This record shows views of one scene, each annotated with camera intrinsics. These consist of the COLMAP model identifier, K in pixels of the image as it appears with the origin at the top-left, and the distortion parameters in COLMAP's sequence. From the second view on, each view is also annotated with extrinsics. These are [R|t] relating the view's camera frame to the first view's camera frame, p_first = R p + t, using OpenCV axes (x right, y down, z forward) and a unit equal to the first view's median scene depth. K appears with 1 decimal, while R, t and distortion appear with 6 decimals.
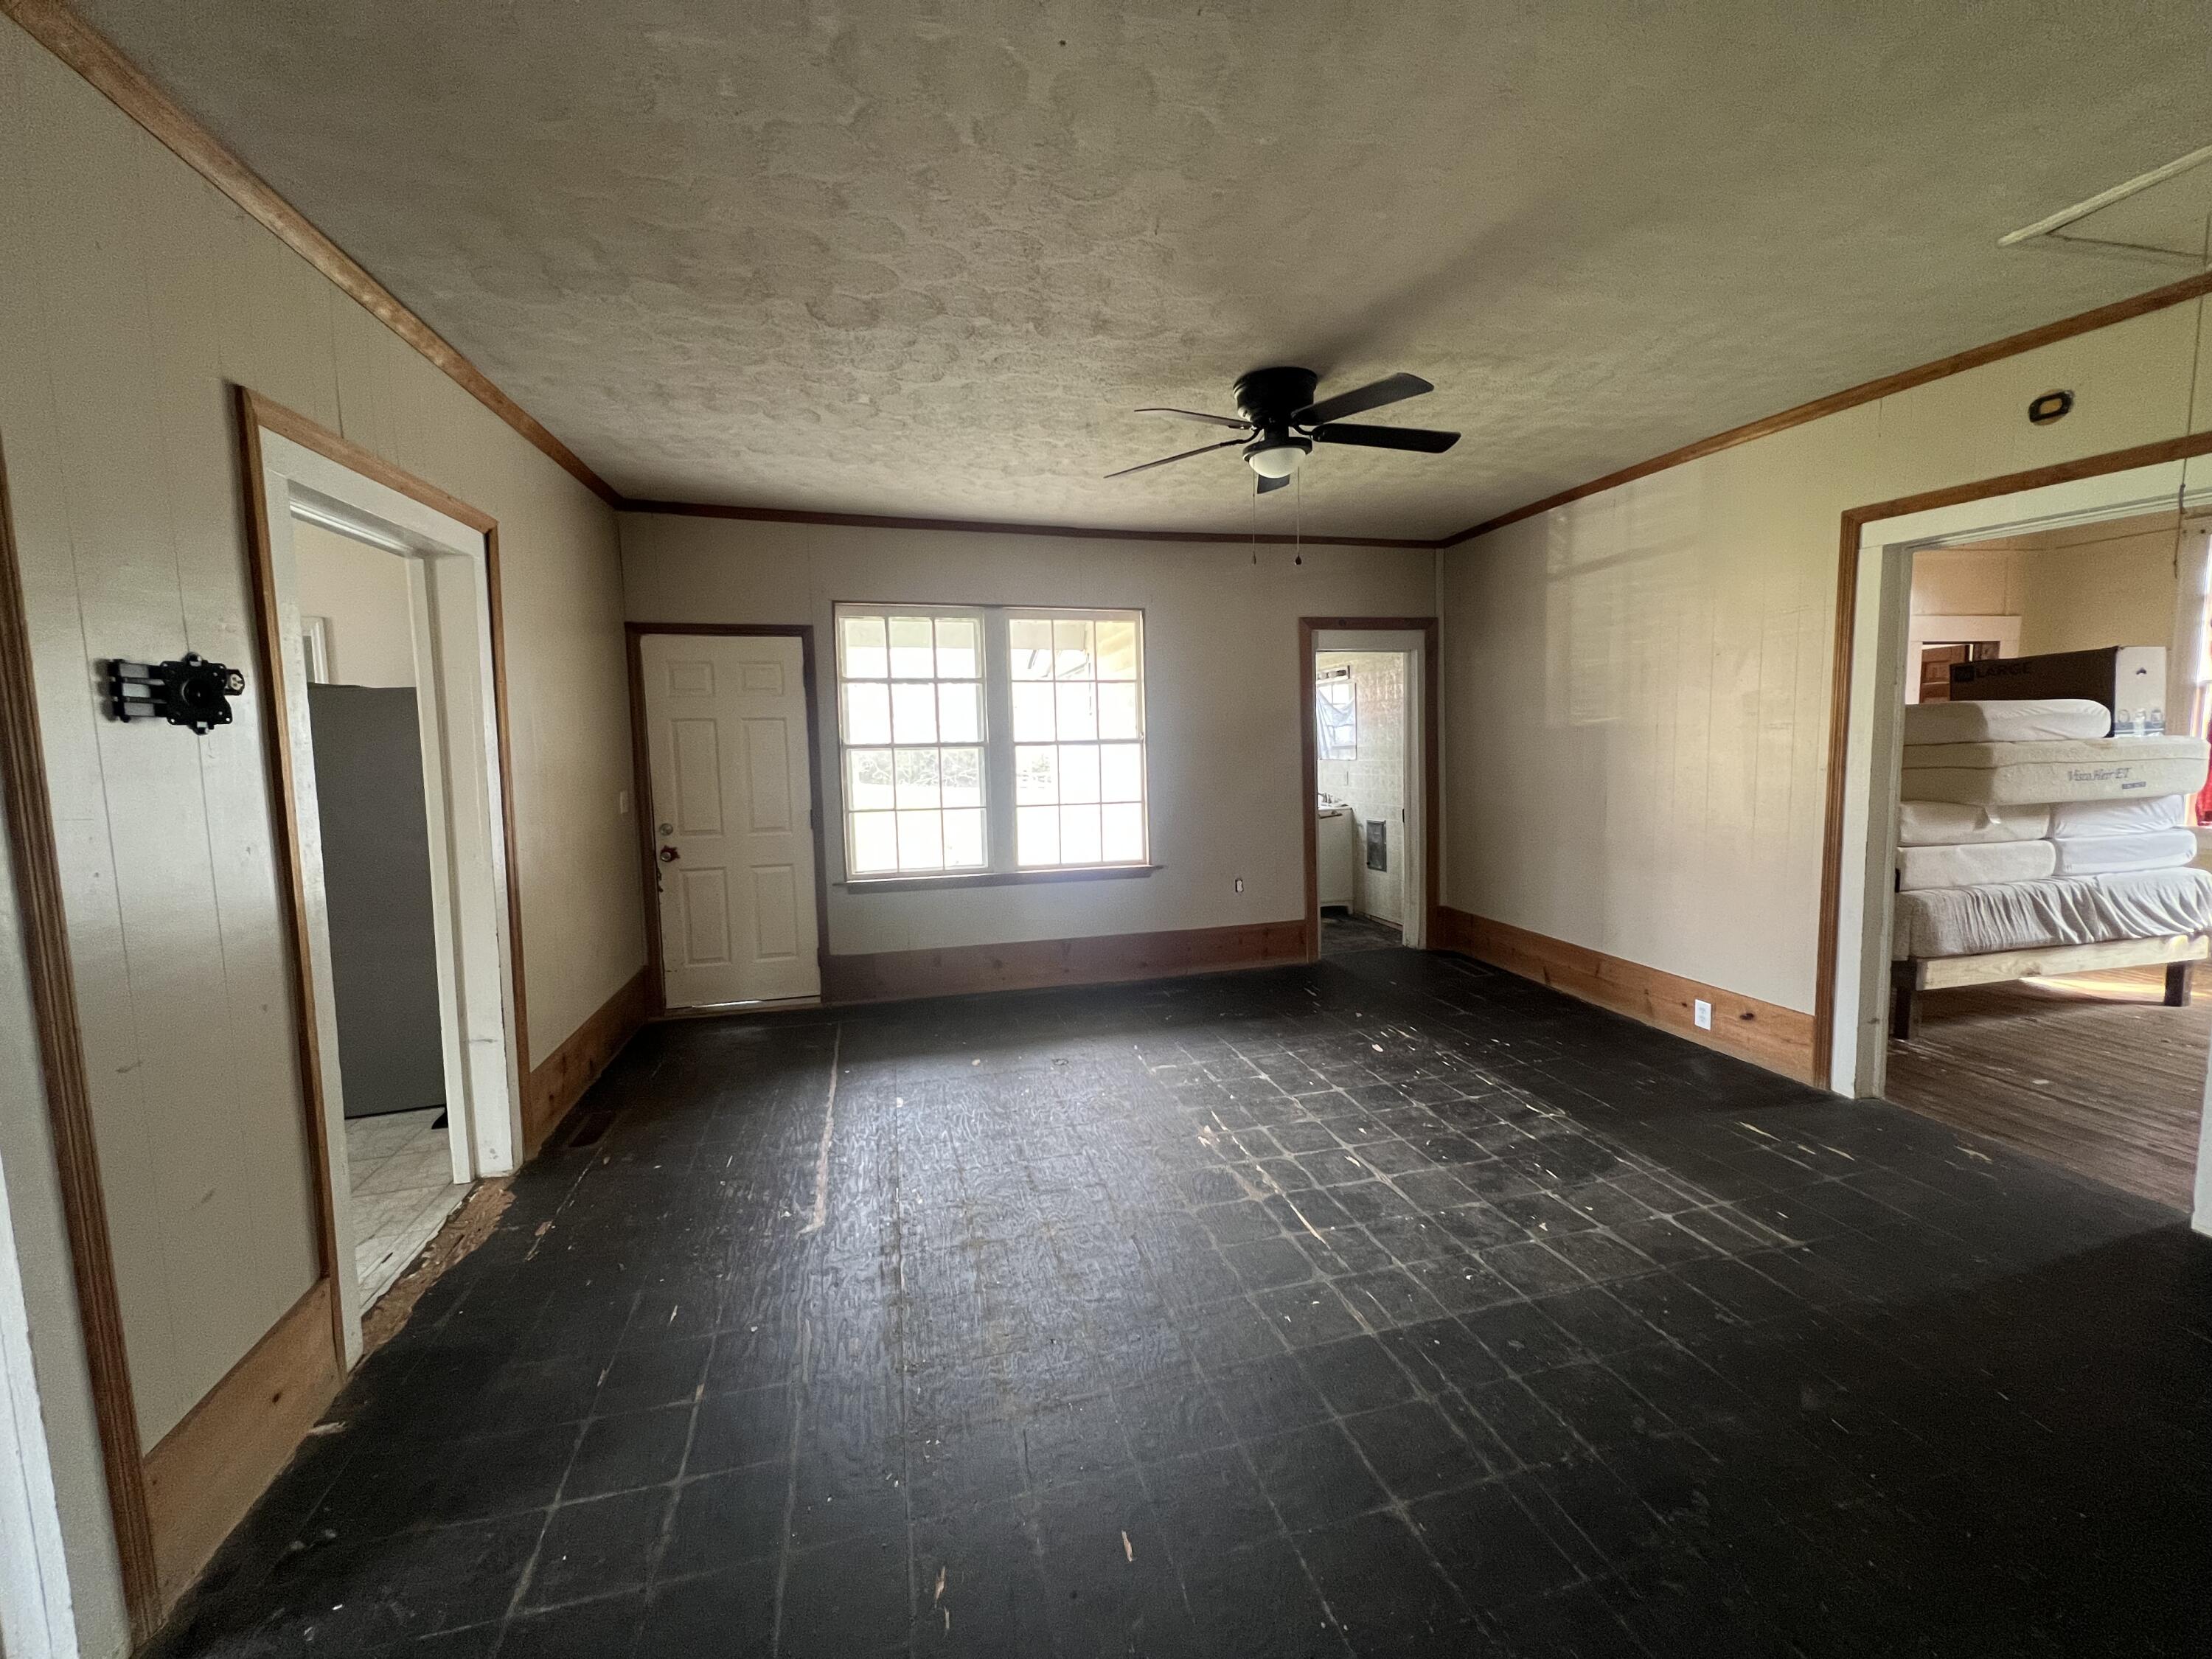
lens RADIAL K [[887.3, 0, 1098.5], [0, 887.3, 822.4], [0, 0, 1]] dist [-0.001606, 0.000167]
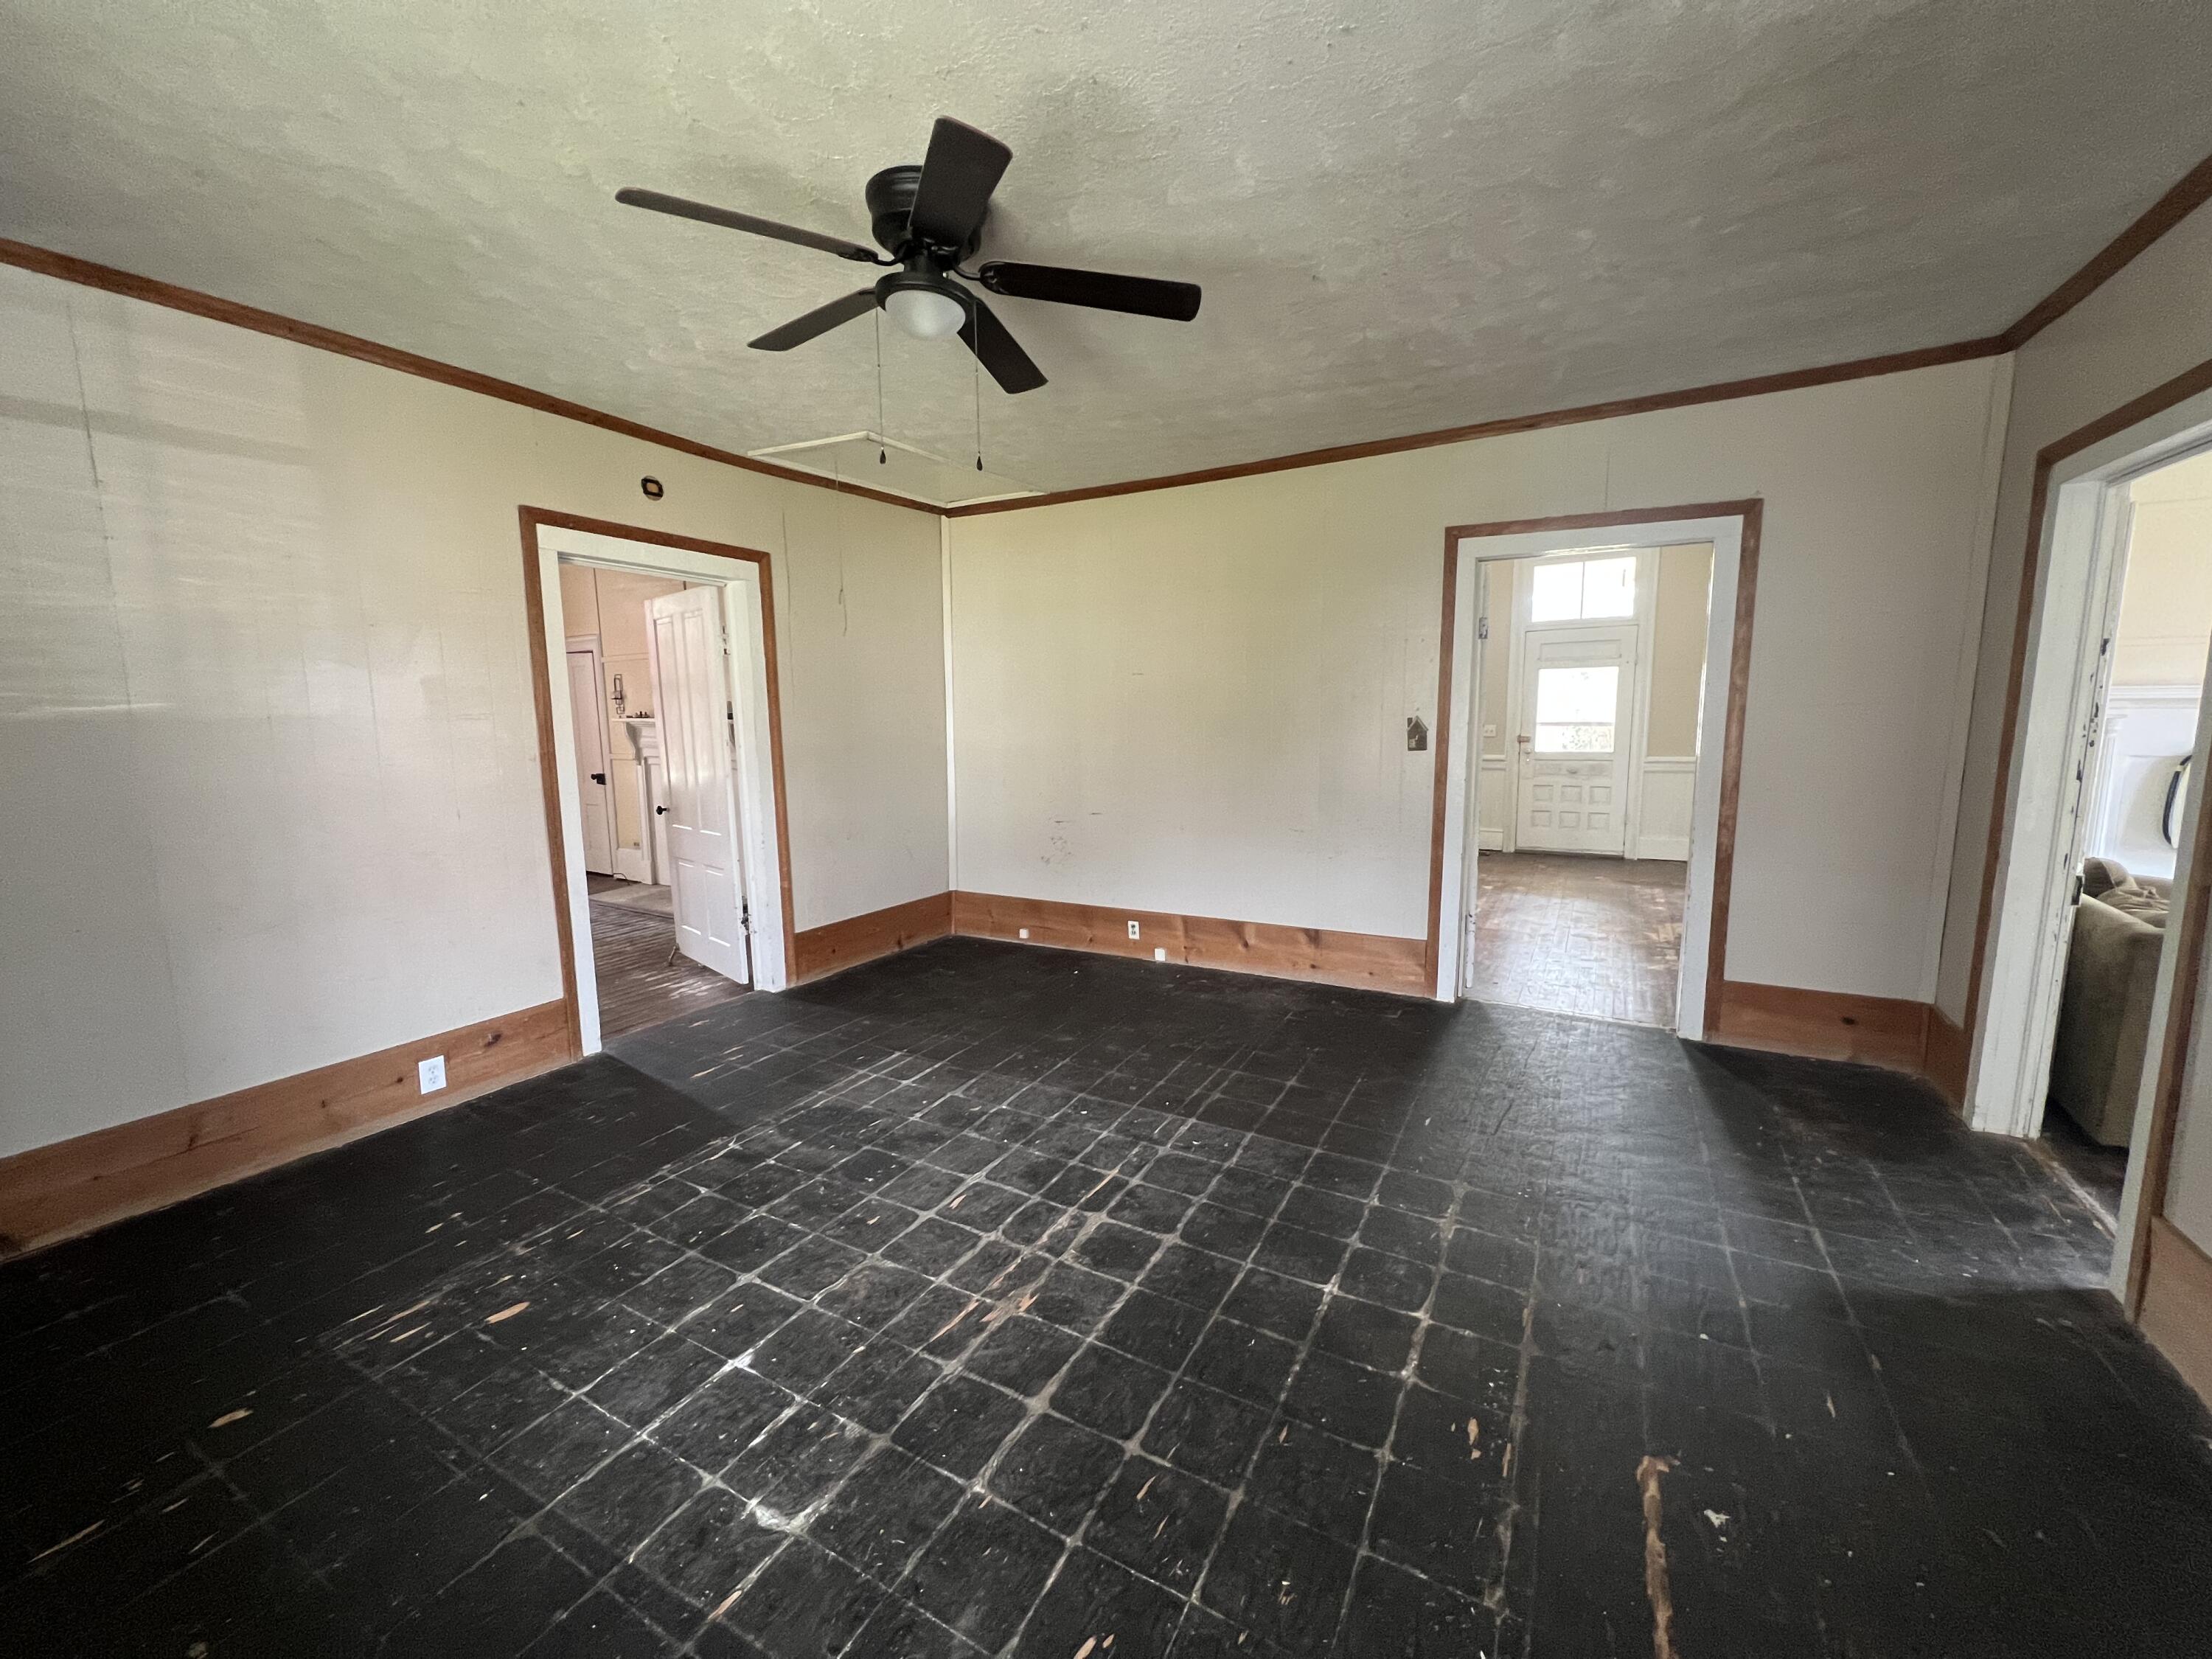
lens RADIAL K [[887.3, 0, 1096.6], [0, 887.3, 826.4], [0, 0, 1]] dist [-0.001606, 0.000167]
pose [[-0.725078, -0.065376, 0.685557, -0.371010], [0.094954, 0.976485, 0.193547, -0.129414], [-0.682090, 0.205432, -0.701820, 1.385110]]
